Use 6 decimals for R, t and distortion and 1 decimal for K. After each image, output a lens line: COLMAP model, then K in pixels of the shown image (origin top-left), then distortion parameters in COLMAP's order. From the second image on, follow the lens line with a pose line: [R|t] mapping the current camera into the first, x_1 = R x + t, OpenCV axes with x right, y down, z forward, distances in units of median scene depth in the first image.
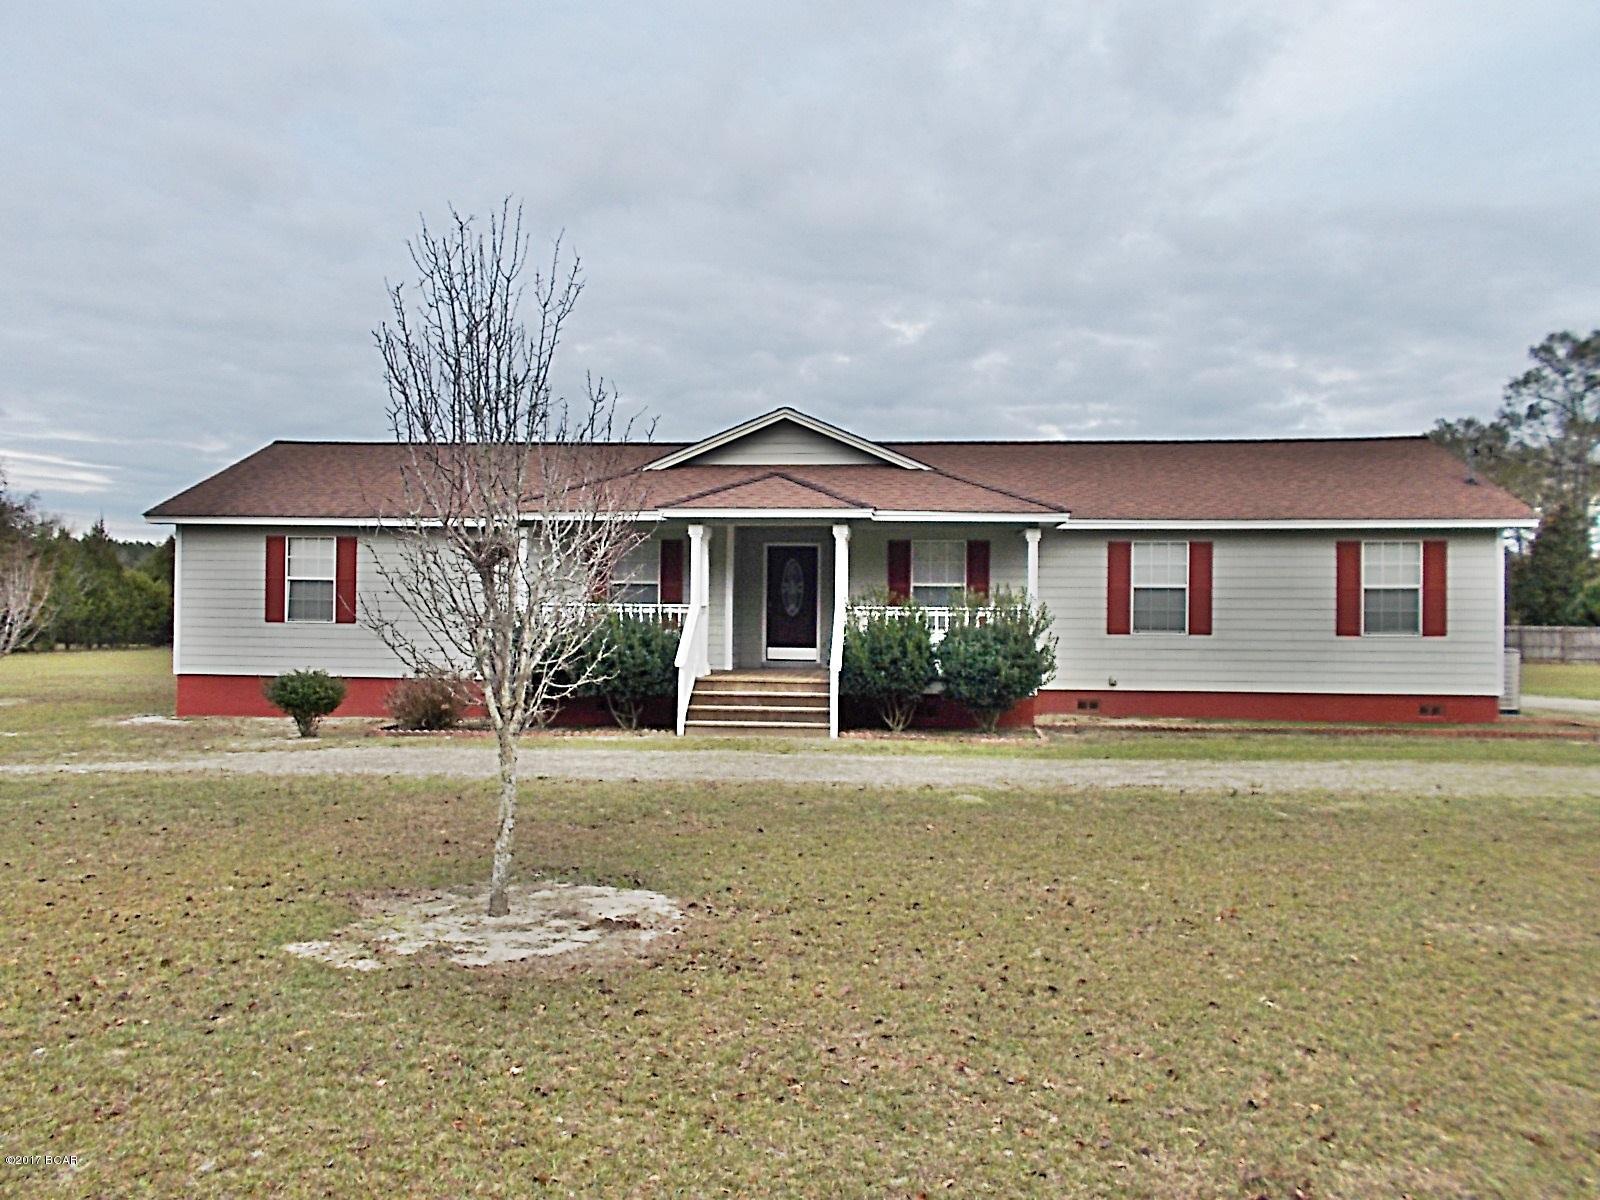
lens RADIAL K [[1193.5, 0, 796.2], [0, 1193.5, 597.2], [0, 0, 1]] dist [0.006750, 0.000650]
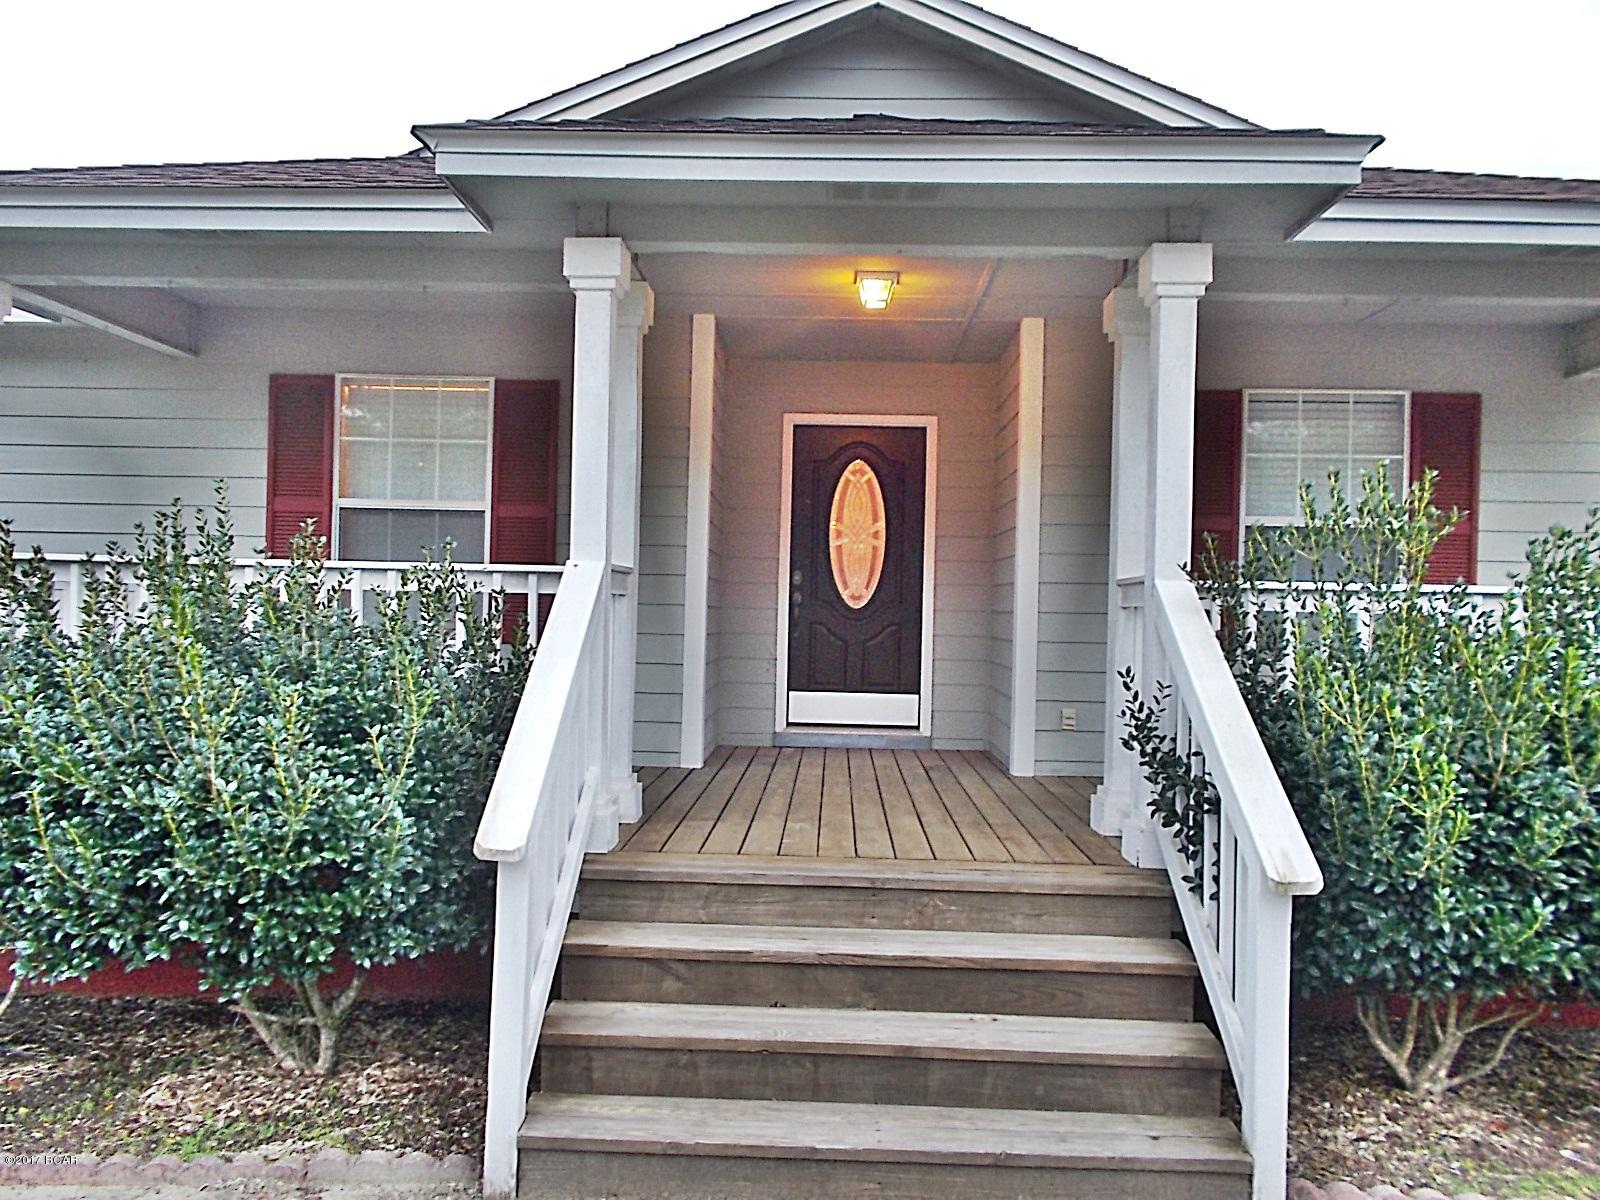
lens RADIAL K [[1219.5, 0, 803.4], [0, 1219.5, 604.3], [0, 0, 1]] dist [0.003678, -0.007880]
pose [[0.997029, 0.014247, 0.075693, -0.054492], [-0.015147, 0.999821, 0.011328, 0.011322], [-0.075518, -0.012441, 0.997067, 0.686067]]
